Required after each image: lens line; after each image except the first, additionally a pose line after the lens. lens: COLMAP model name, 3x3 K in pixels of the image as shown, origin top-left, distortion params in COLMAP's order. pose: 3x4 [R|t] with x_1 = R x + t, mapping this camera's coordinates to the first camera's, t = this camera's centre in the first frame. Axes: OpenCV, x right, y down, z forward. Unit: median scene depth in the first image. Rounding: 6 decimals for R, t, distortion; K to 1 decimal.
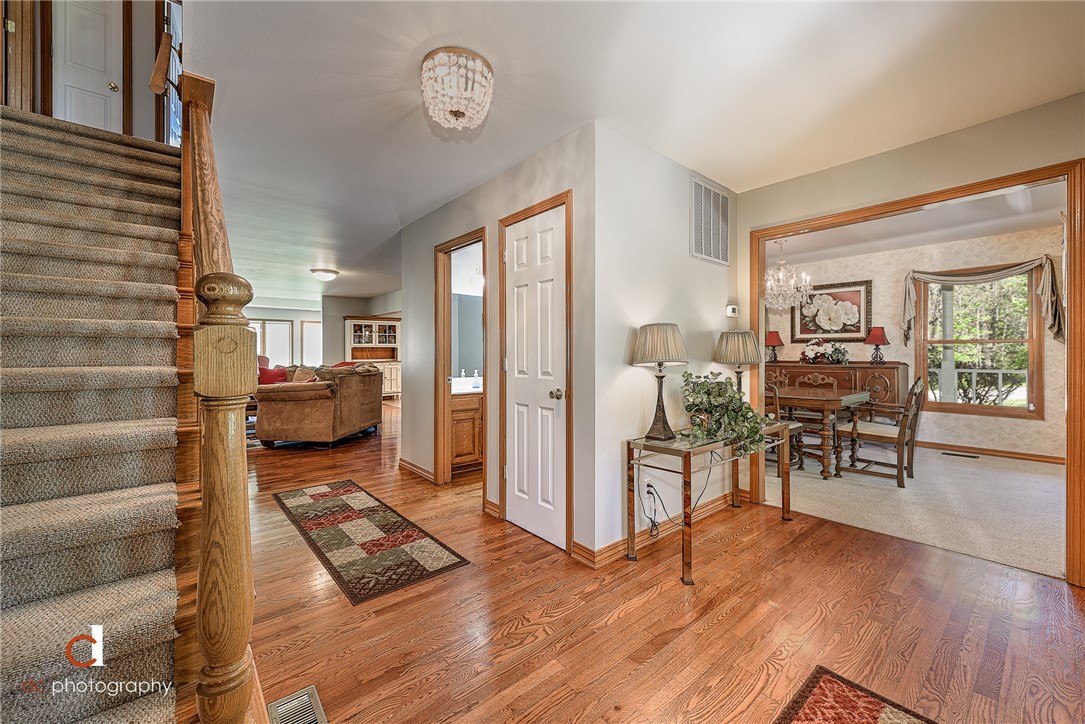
lens RADIAL K [[425.1, 0, 540.9], [0, 425.1, 356.6], [0, 0, 1]] dist [-0.000308, -0.001442]
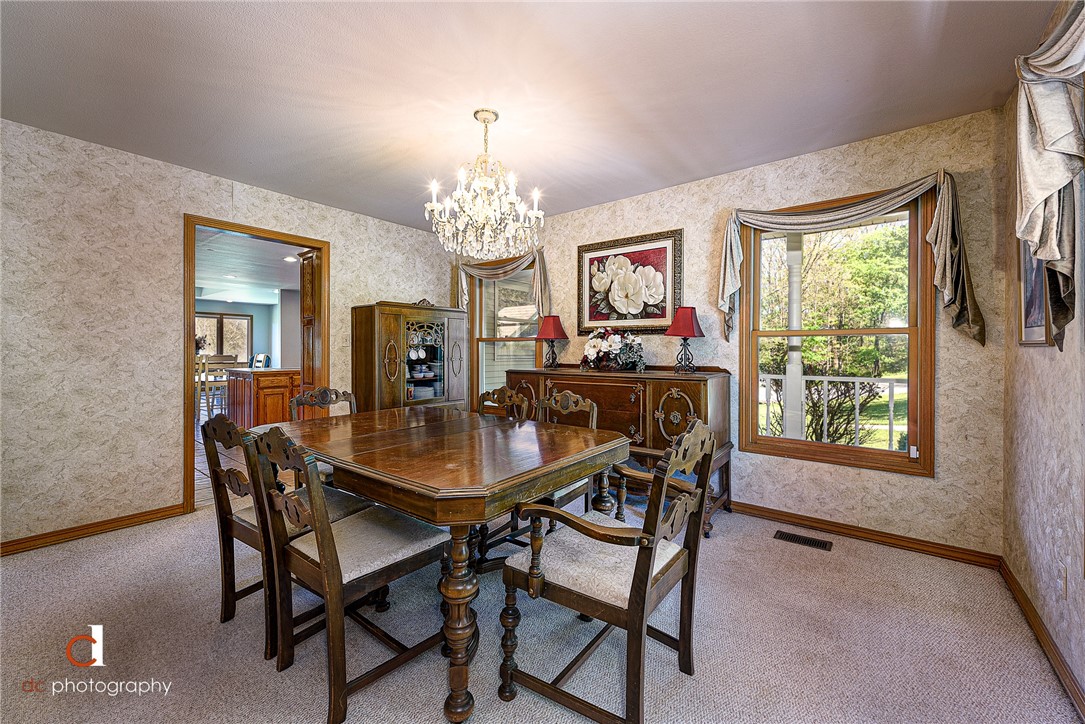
lens RADIAL K [[425.1, 0, 543.4], [0, 425.1, 358.8], [0, 0, 1]] dist [-0.000308, -0.001442]
pose [[0.978132, 0.001699, 0.207980, 0.455561], [-0.003928, 0.999939, 0.010306, -0.004333], [-0.207950, -0.010898, 0.978079, 0.446935]]
